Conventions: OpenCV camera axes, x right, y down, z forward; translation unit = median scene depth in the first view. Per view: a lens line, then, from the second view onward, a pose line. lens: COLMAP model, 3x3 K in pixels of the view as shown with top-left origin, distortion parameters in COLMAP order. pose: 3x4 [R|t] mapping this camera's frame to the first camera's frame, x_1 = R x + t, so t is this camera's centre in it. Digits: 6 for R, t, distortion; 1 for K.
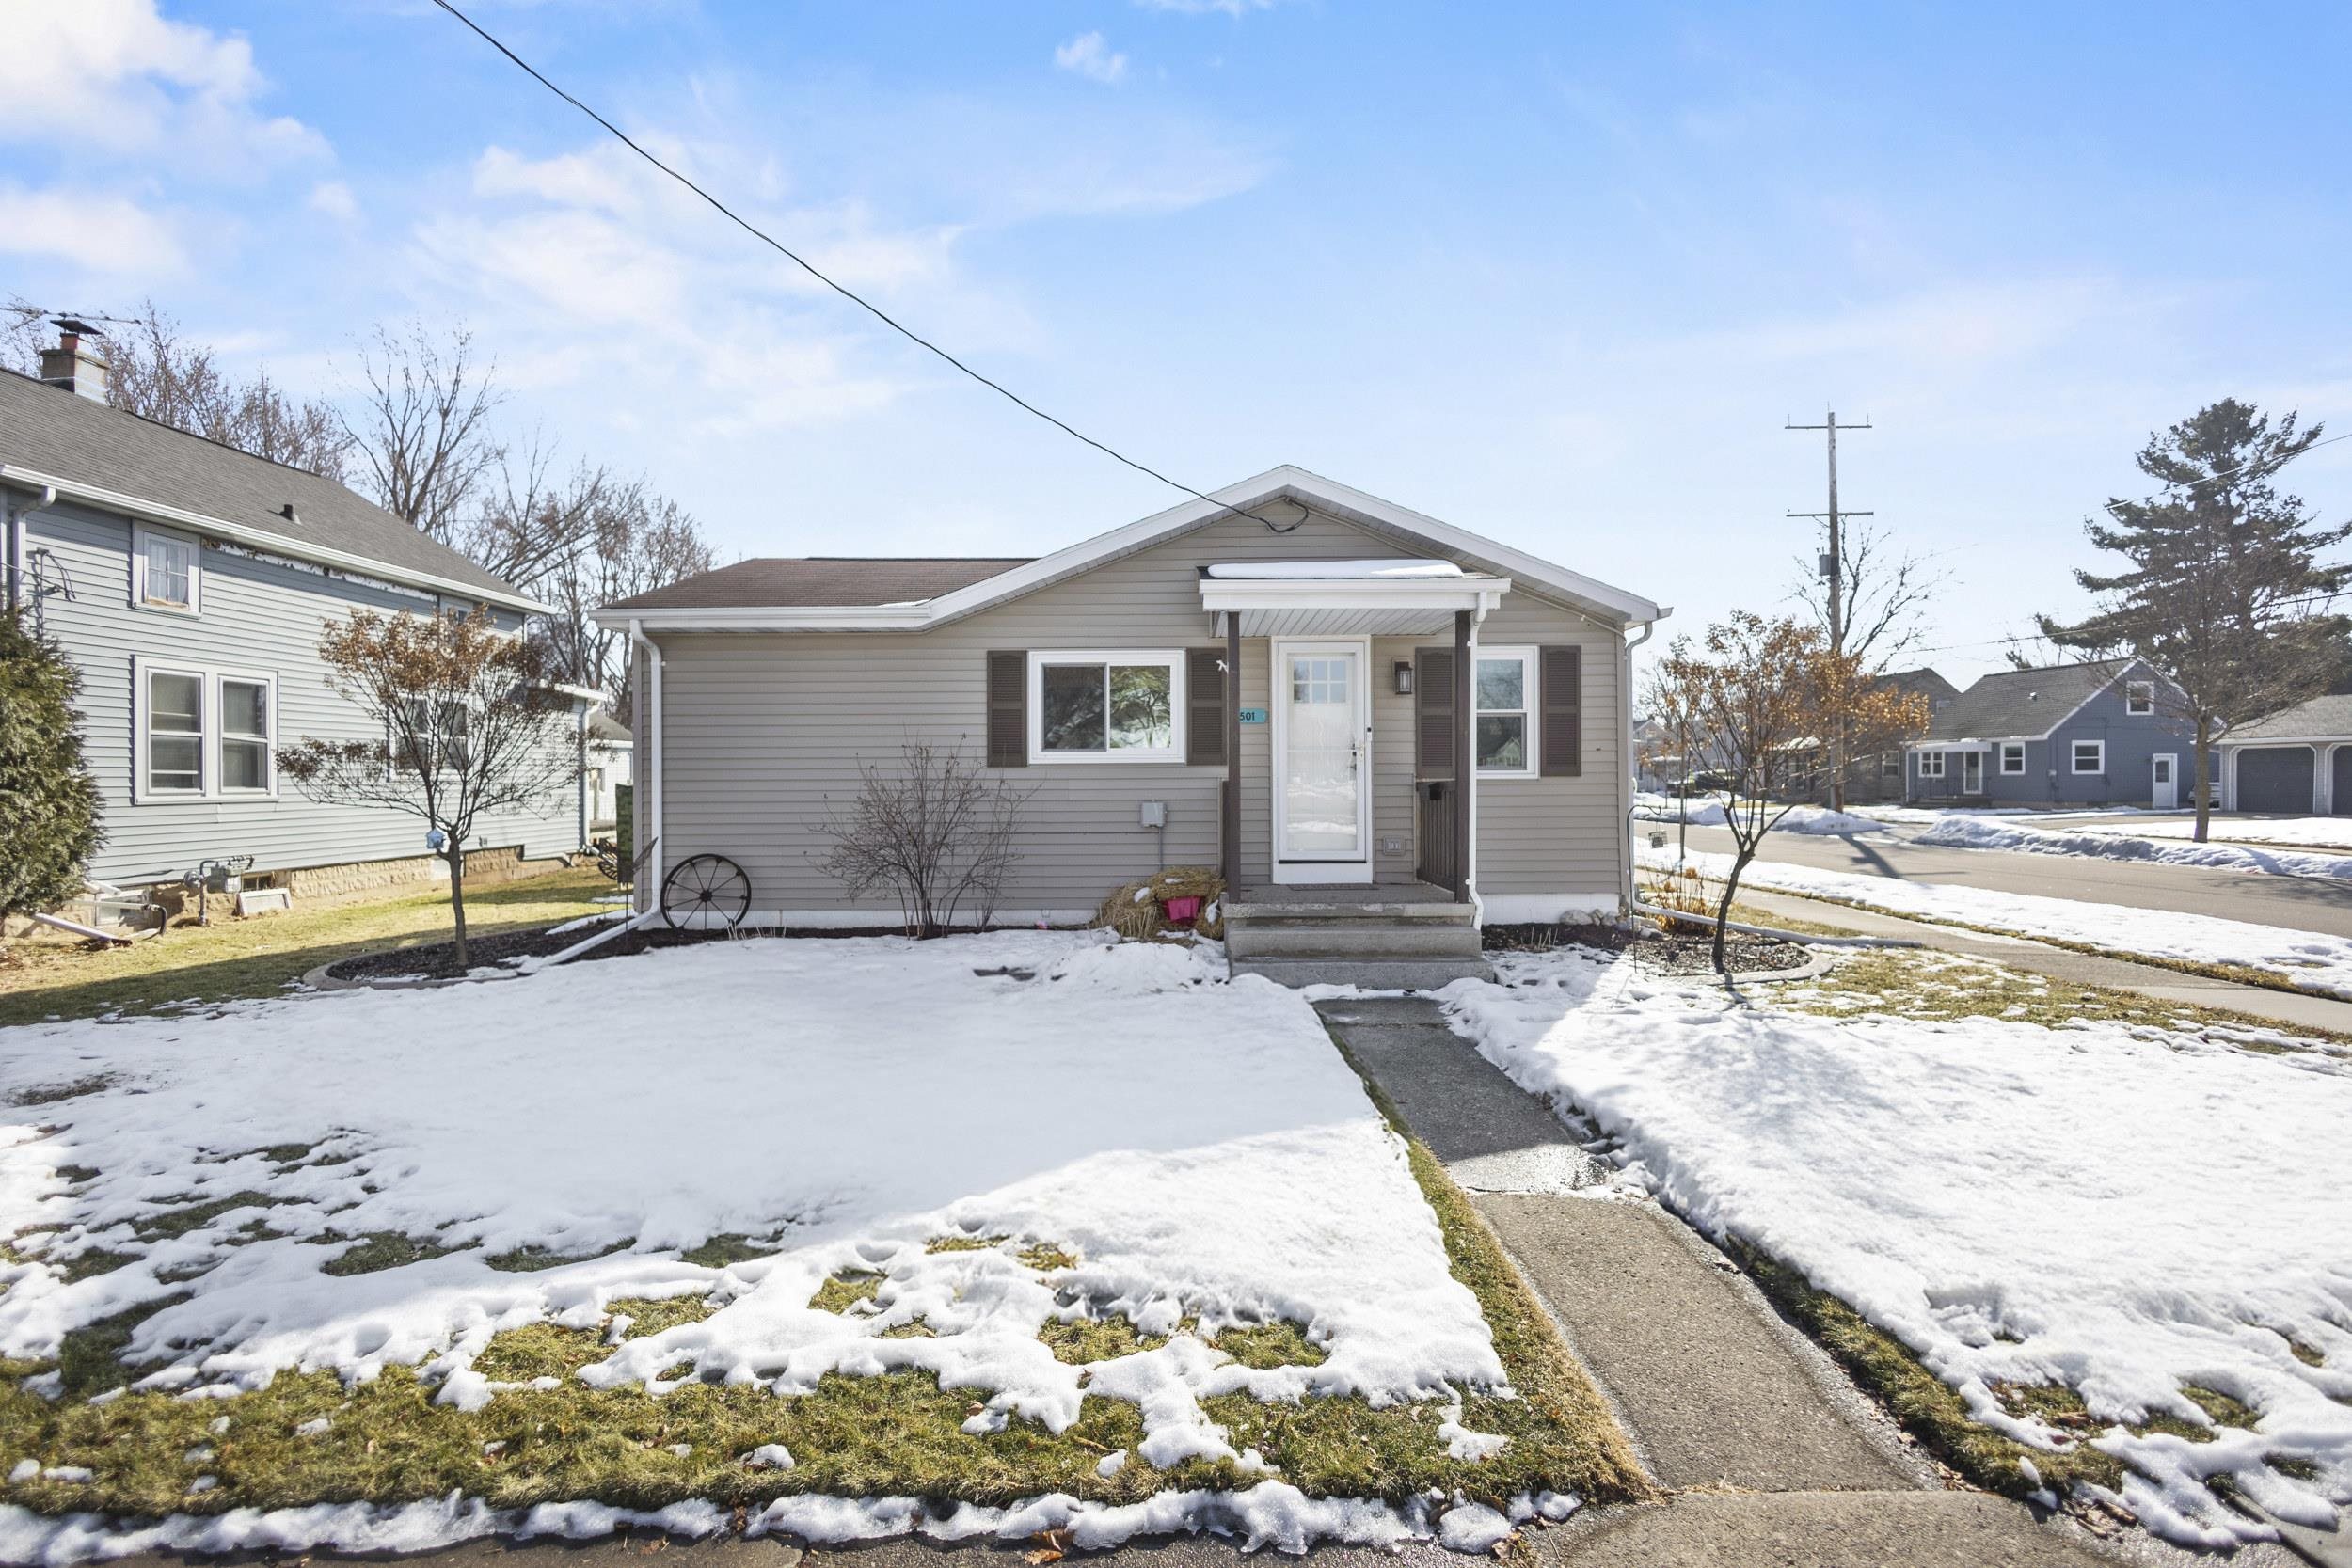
lens RADIAL K [[1081.8, 0, 1176.4], [0, 1081.8, 772.1], [0, 0, 1]] dist [0.010254, -0.003533]
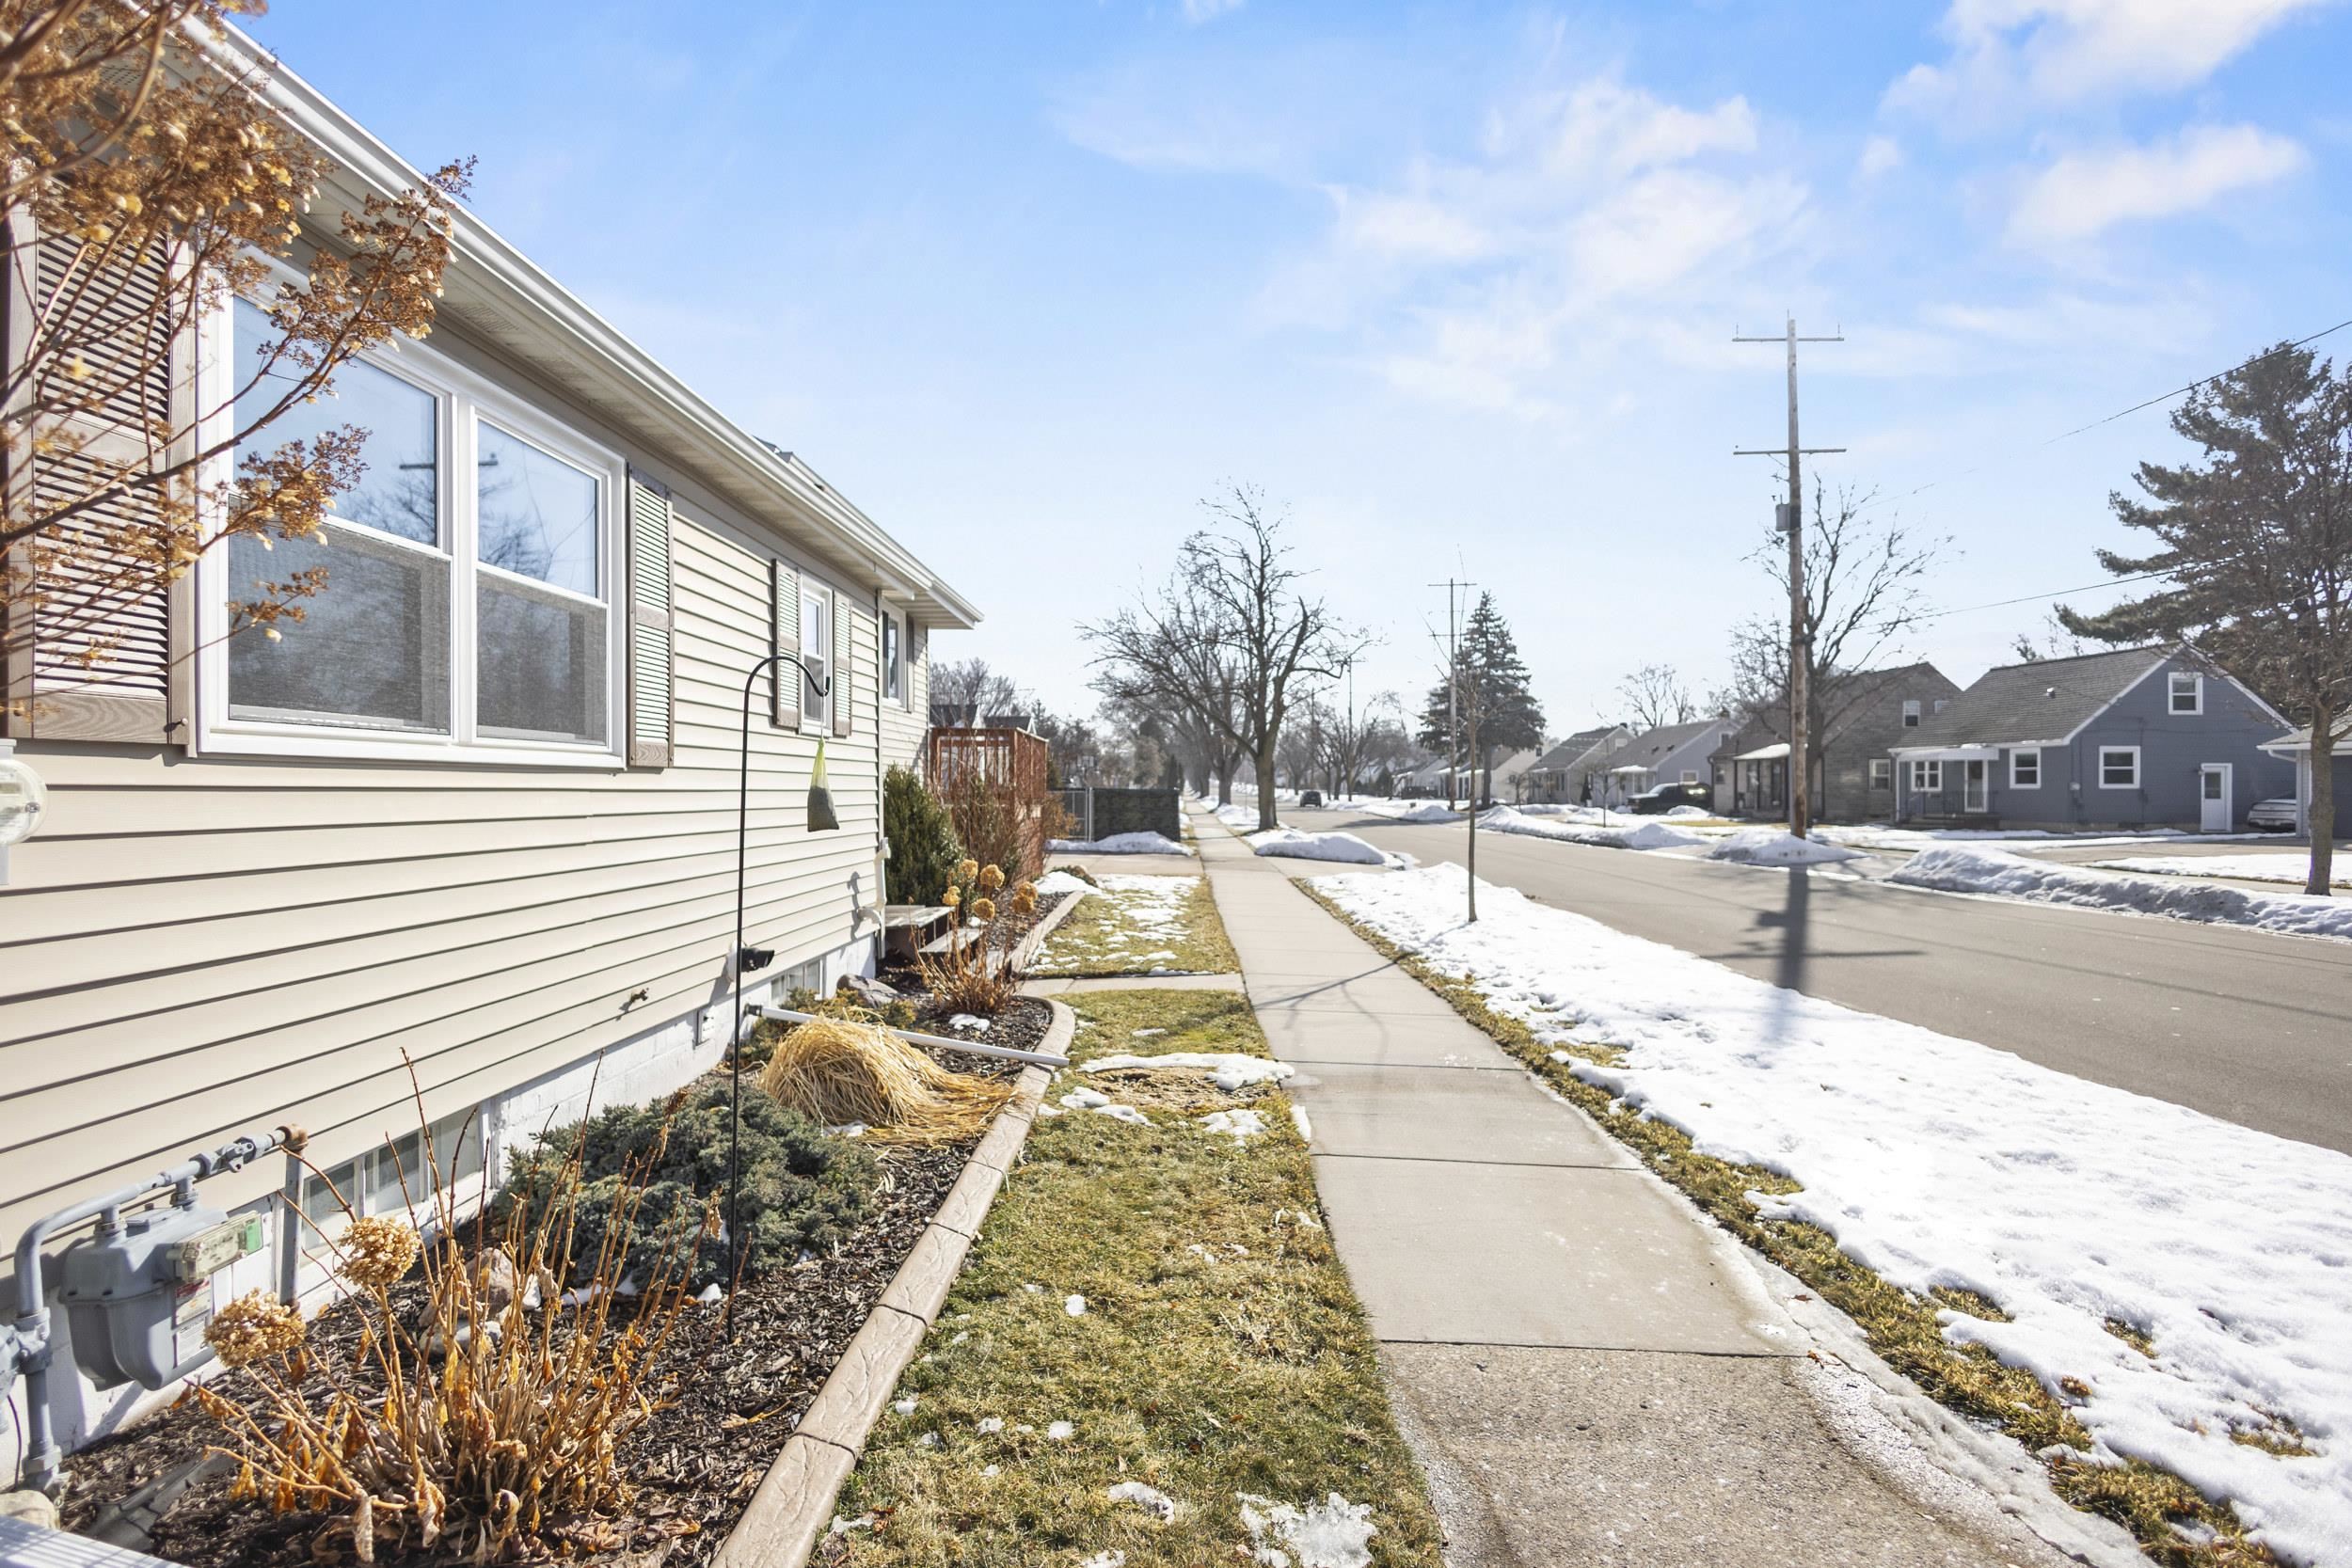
lens RADIAL K [[1081.8, 0, 1177.2], [0, 1081.8, 779.2], [0, 0, 1]] dist [0.010254, -0.003533]
pose [[0.999967, 0.005311, -0.006145, 0.270947], [-0.005334, 0.999978, -0.003854, 0.003547], [0.006124, 0.003887, 0.999974, 0.353178]]
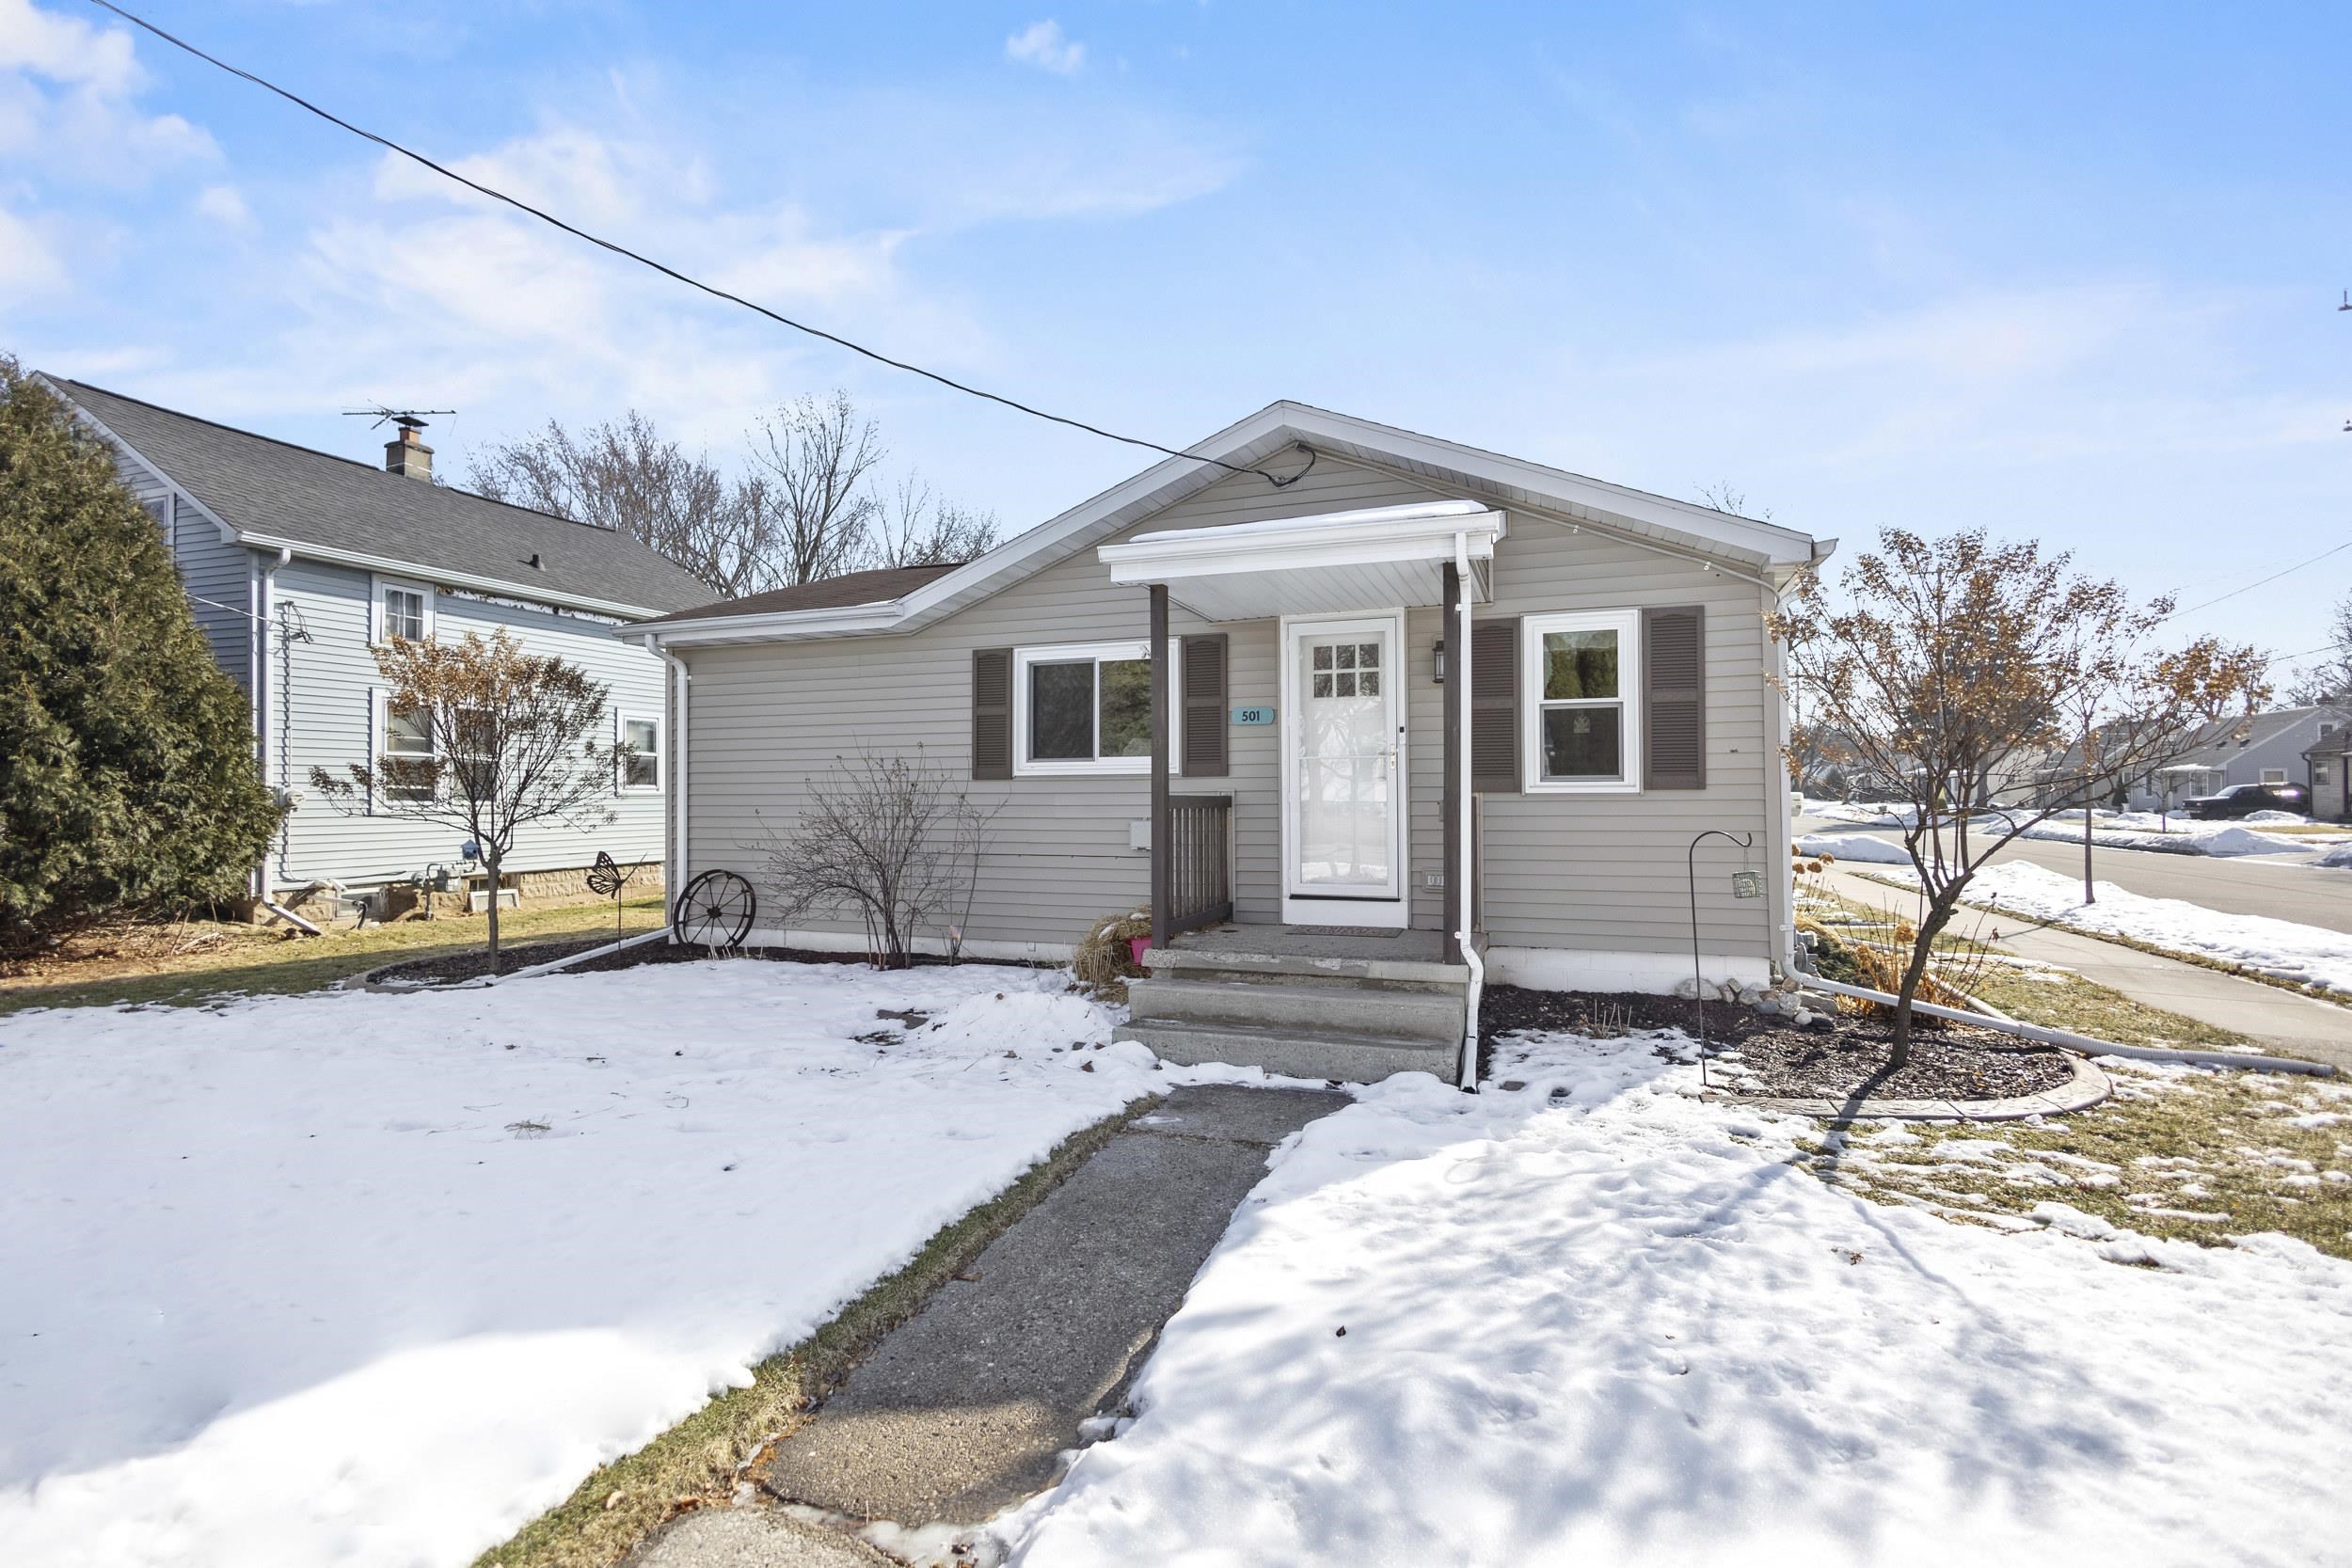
lens RADIAL K [[1081.8, 0, 1173.4], [0, 1081.8, 771.3], [0, 0, 1]] dist [0.010254, -0.003533]
pose [[0.940183, -0.006539, -0.340606, 0.121724], [0.001598, 0.999889, -0.014784, 0.000832], [0.340665, 0.013355, 0.940090, 0.091175]]
